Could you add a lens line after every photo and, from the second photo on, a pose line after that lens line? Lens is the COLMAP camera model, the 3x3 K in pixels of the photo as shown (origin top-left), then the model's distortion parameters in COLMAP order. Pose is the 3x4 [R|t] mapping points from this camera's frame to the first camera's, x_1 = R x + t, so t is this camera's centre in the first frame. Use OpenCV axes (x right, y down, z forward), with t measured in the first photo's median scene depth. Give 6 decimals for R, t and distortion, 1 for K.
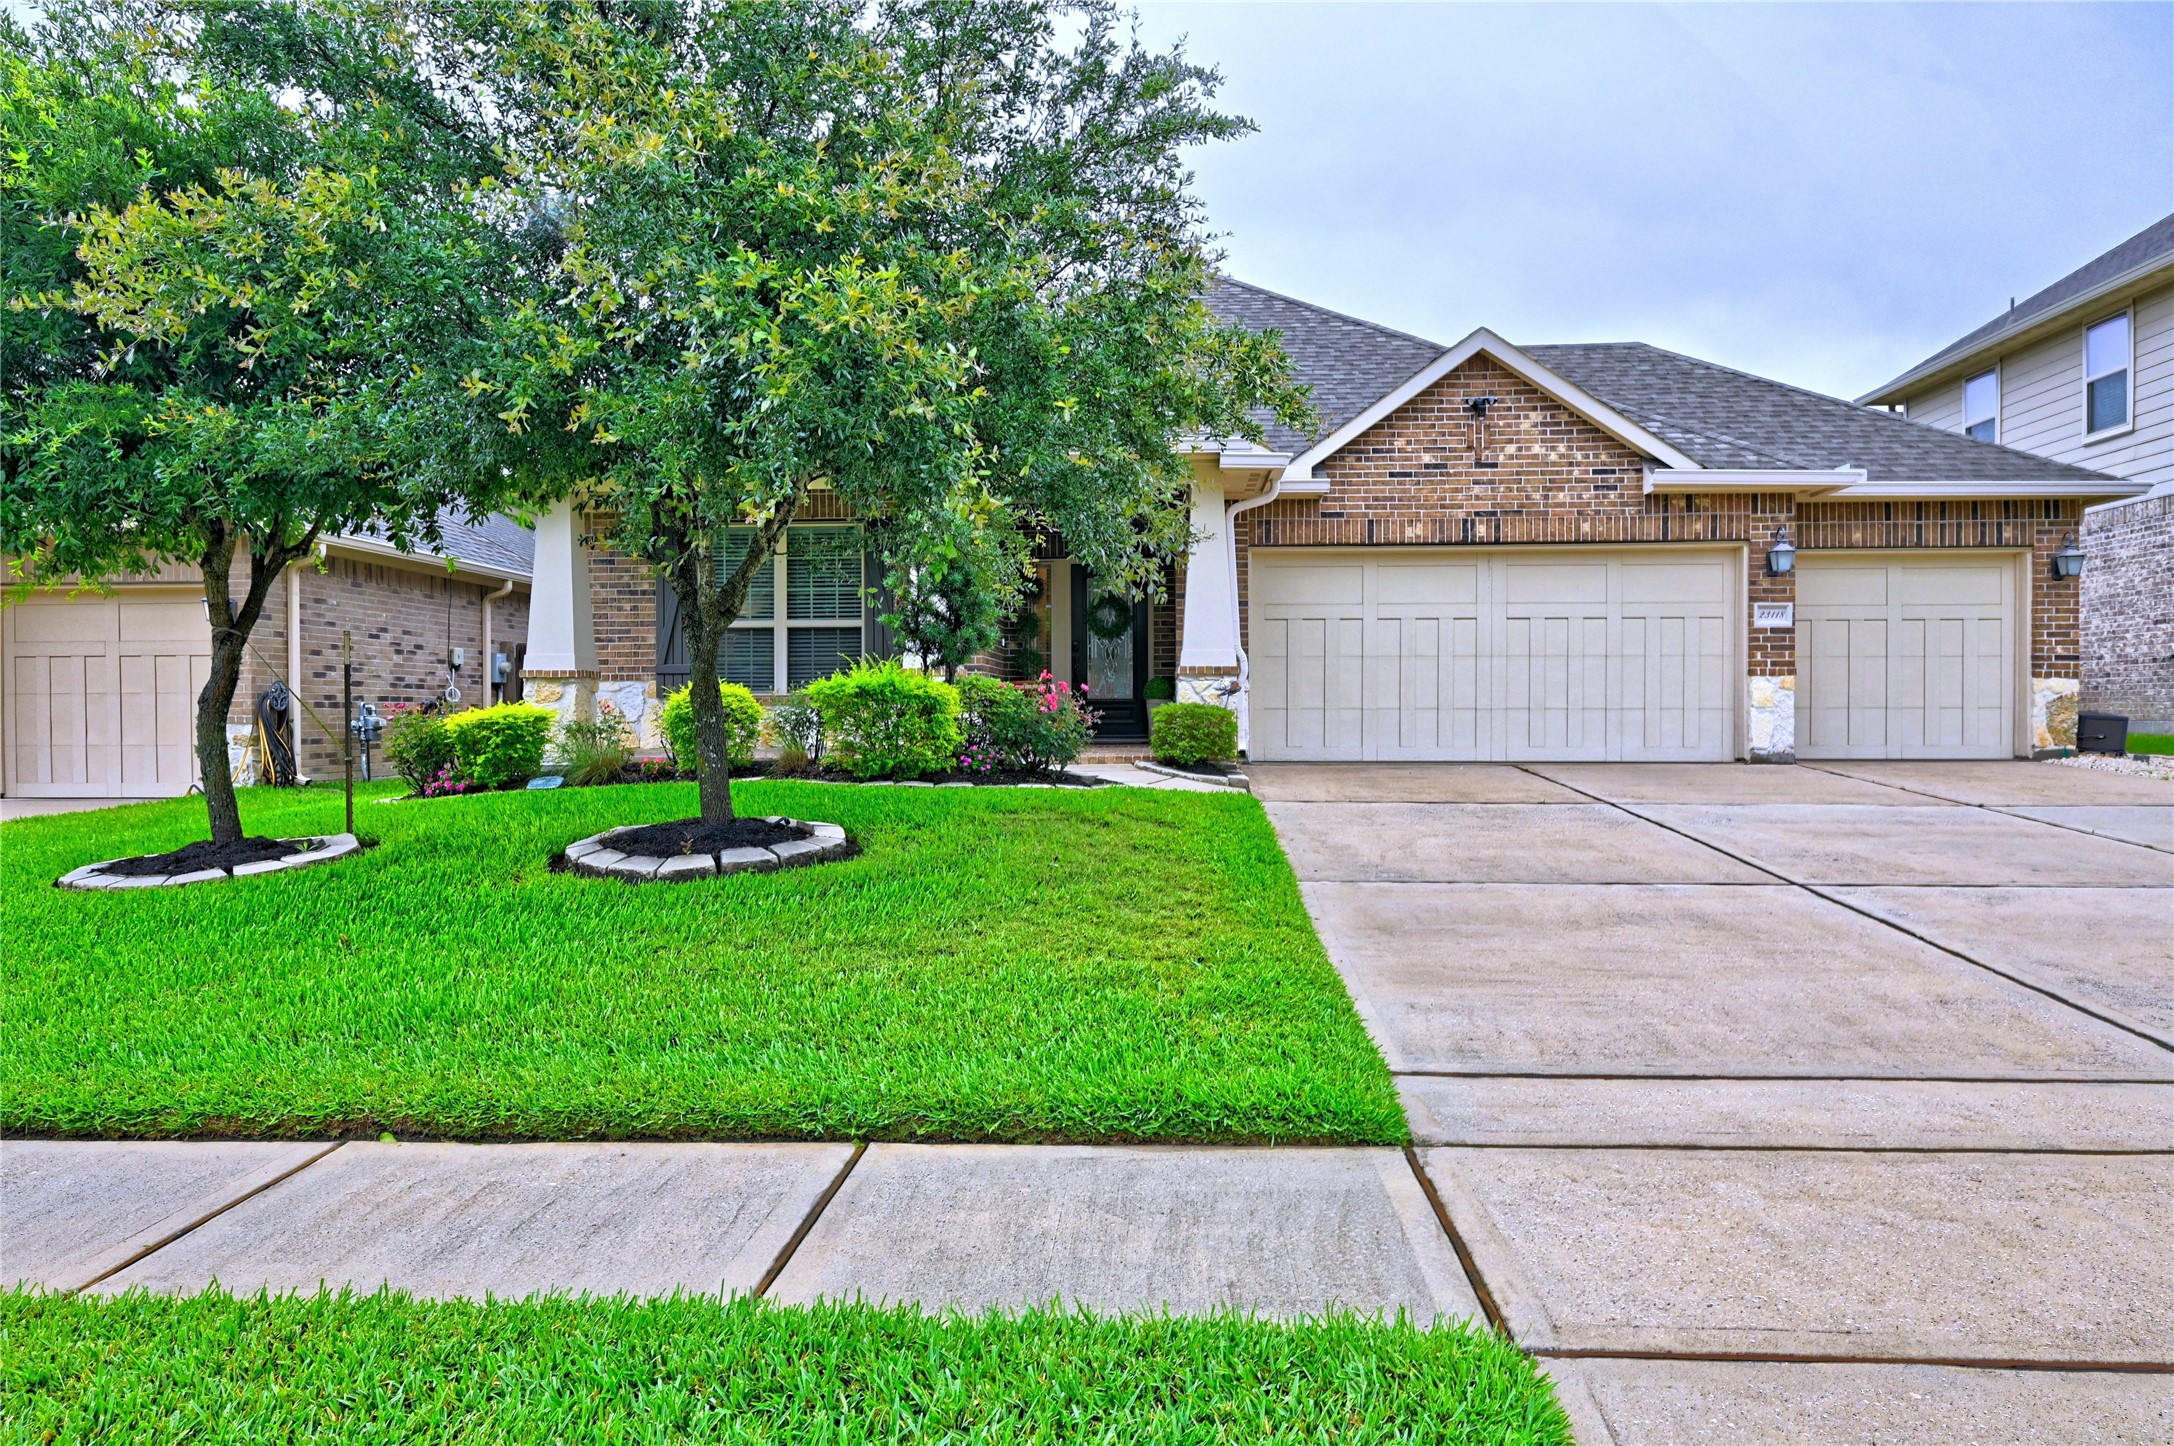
lens RADIAL K [[1366.6, 0, 1087.0], [0, 1366.6, 723.0], [0, 0, 1]] dist [-0.002633, 0.002537]
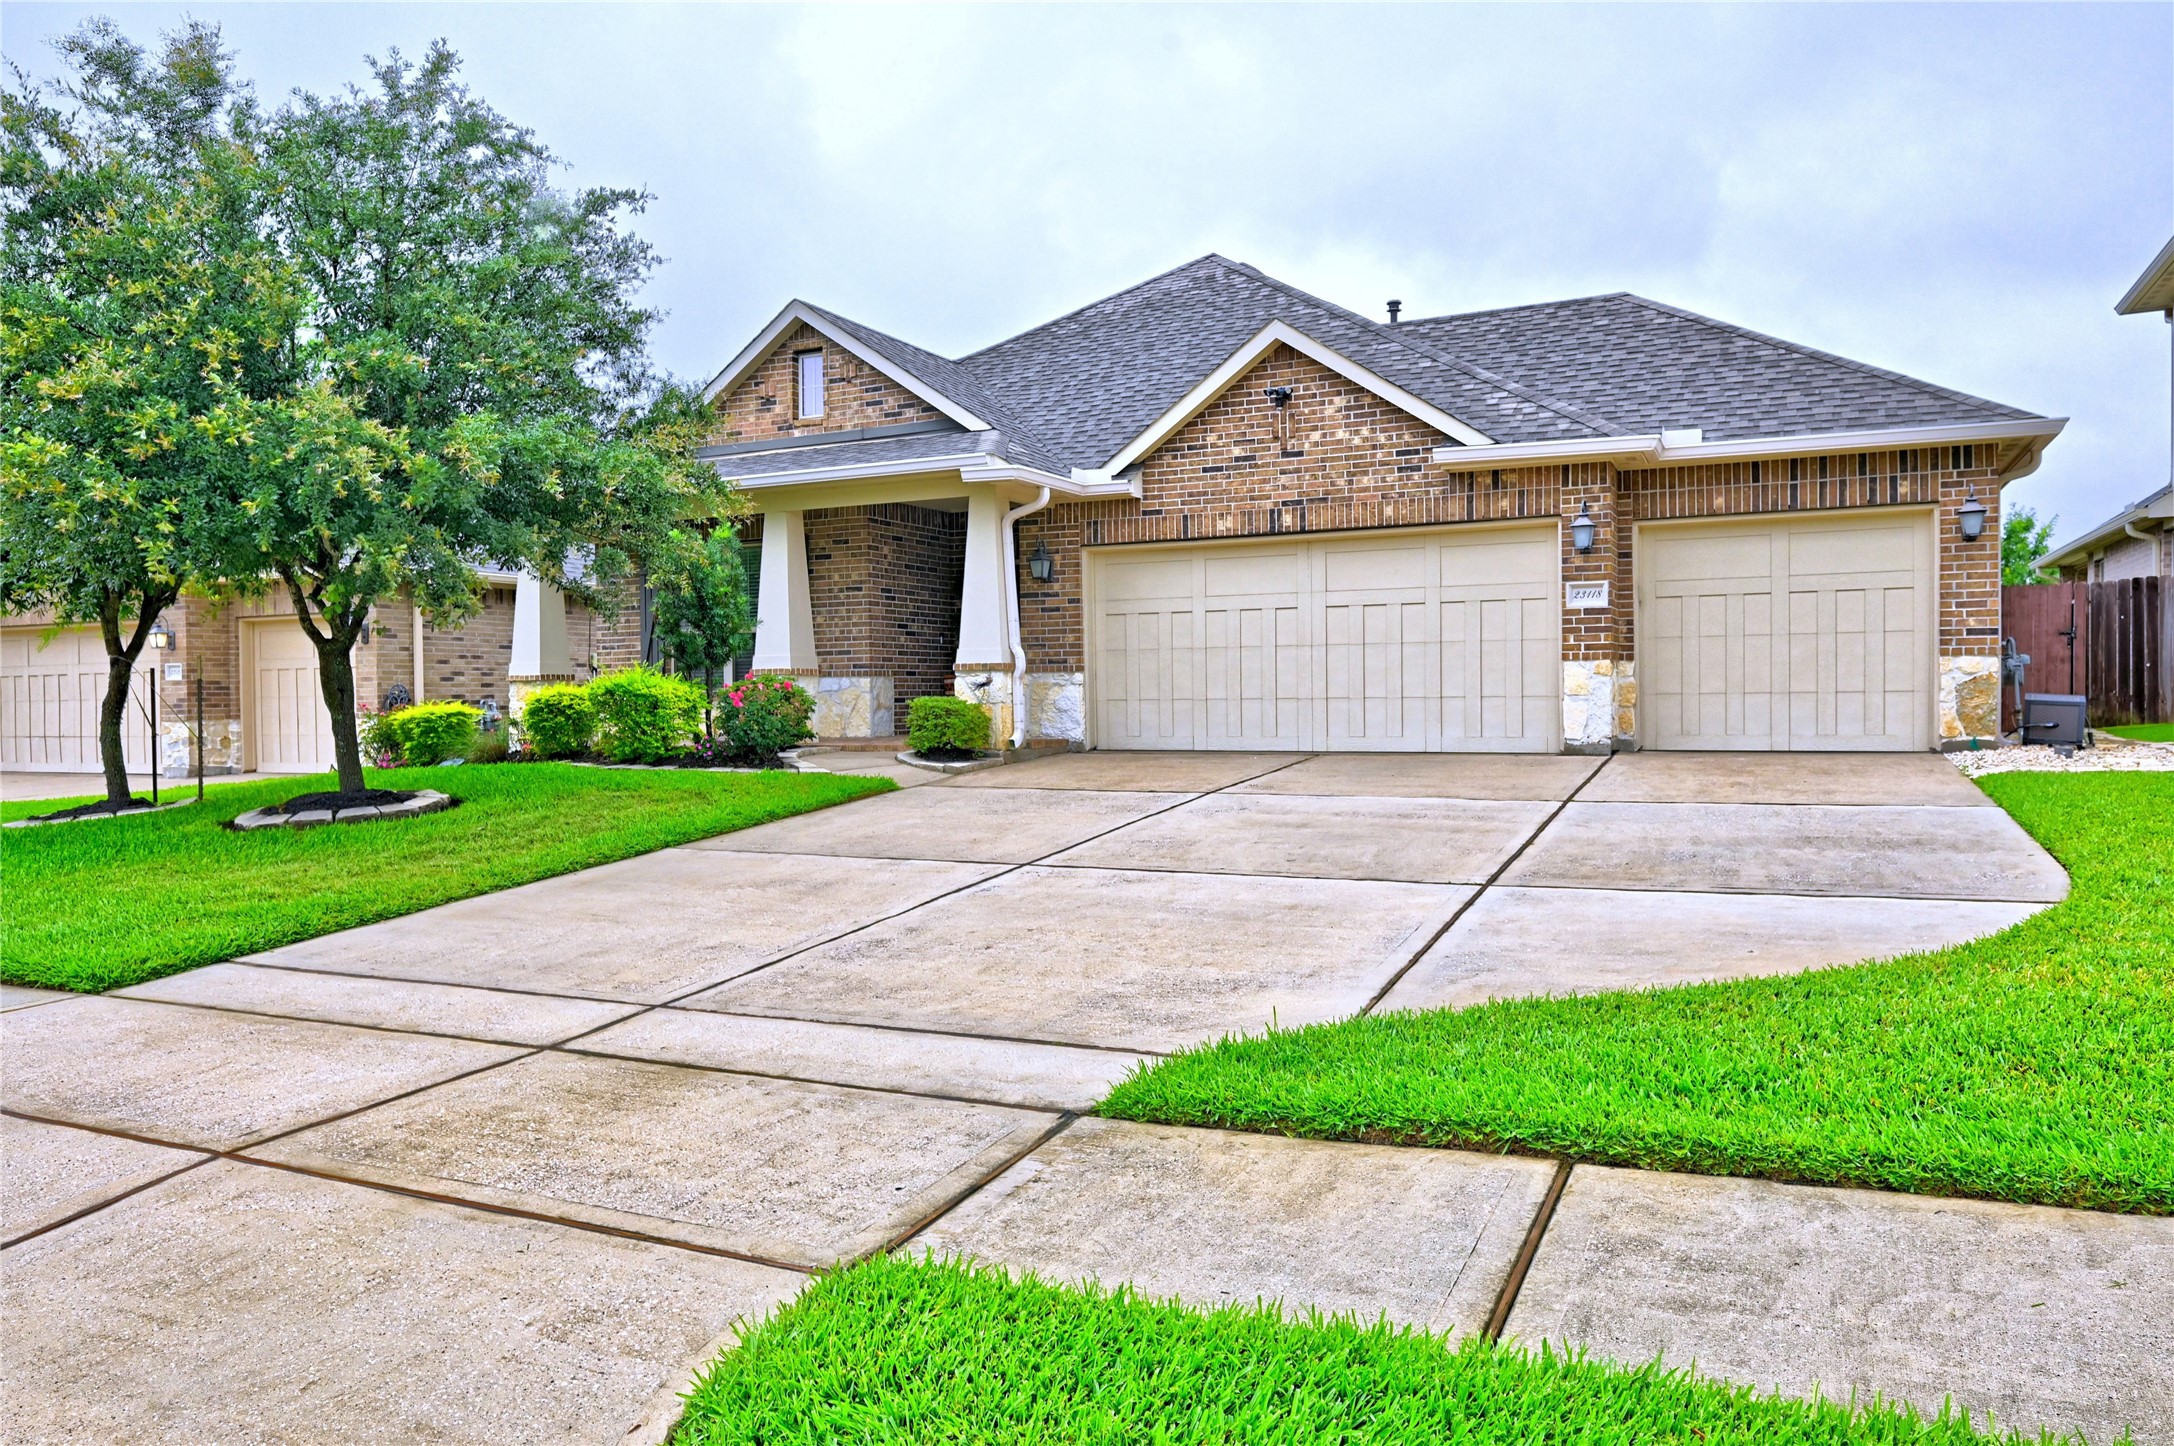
lens RADIAL K [[1419.4, 0, 1087.0], [0, 1419.4, 723.0], [0, 0, 1]] dist [-0.000990, -0.002192]
pose [[0.930592, -0.002641, -0.366049, 0.531024], [0.006861, 0.999924, 0.010228, -0.004133], [0.365995, -0.012030, 0.930539, -0.021216]]
